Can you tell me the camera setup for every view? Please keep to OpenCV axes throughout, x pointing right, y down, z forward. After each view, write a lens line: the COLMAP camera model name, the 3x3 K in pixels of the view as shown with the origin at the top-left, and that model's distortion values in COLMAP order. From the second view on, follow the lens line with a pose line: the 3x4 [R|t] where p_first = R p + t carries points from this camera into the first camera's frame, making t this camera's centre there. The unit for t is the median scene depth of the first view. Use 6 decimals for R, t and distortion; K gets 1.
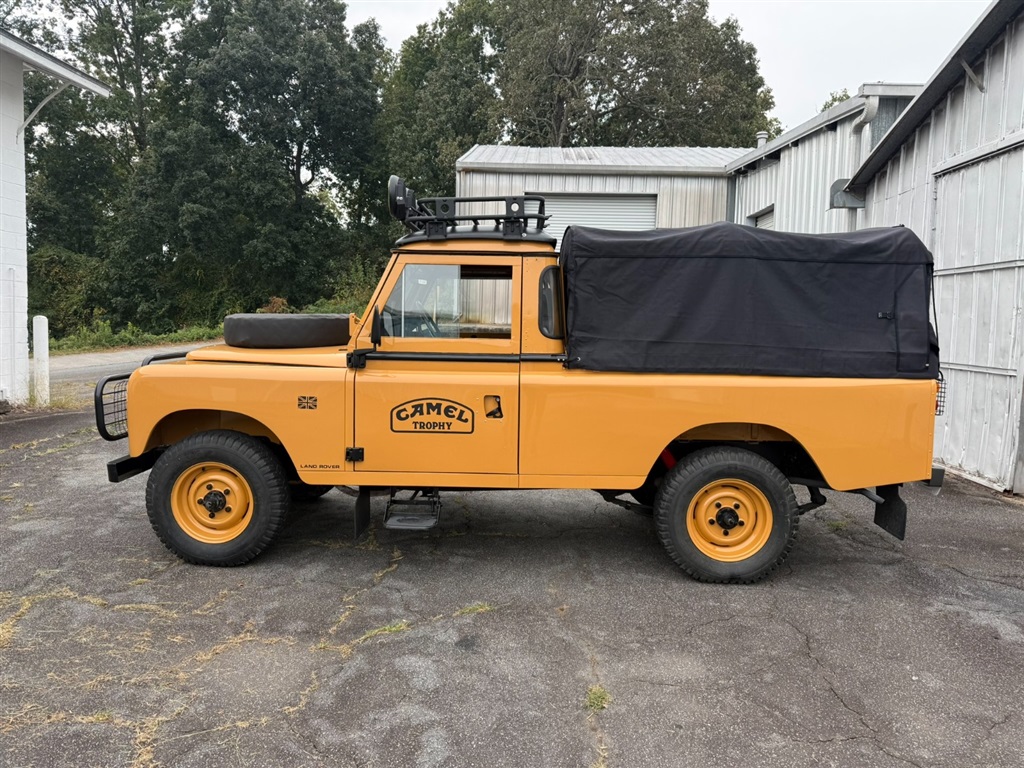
lens RADIAL K [[720.2, 0, 508.7], [0, 720.2, 385.5], [0, 0, 1]] dist [0.039570, -0.049332]
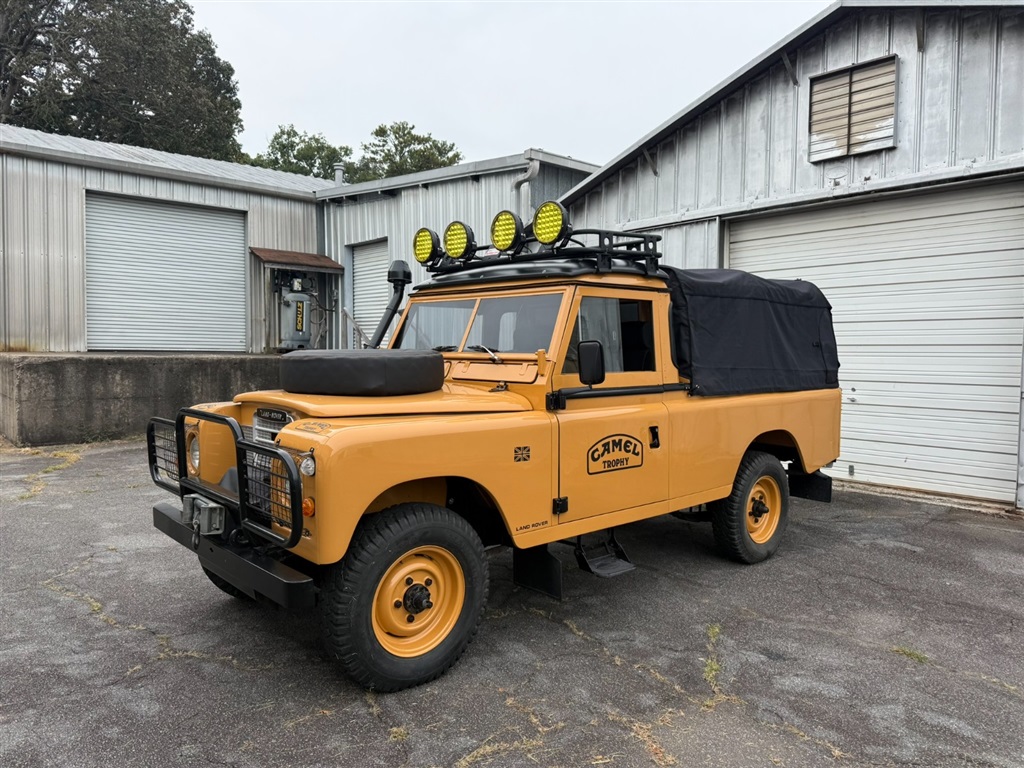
lens RADIAL K [[725.0, 0, 512.6], [0, 725.0, 384.8], [0, 0, 1]] dist [0.036576, -0.043787]
pose [[0.728534, -0.051414, 0.683078, -0.871405], [0.072599, 0.997358, -0.002360, -0.057340], [-0.681152, 0.051310, 0.730342, 0.374378]]
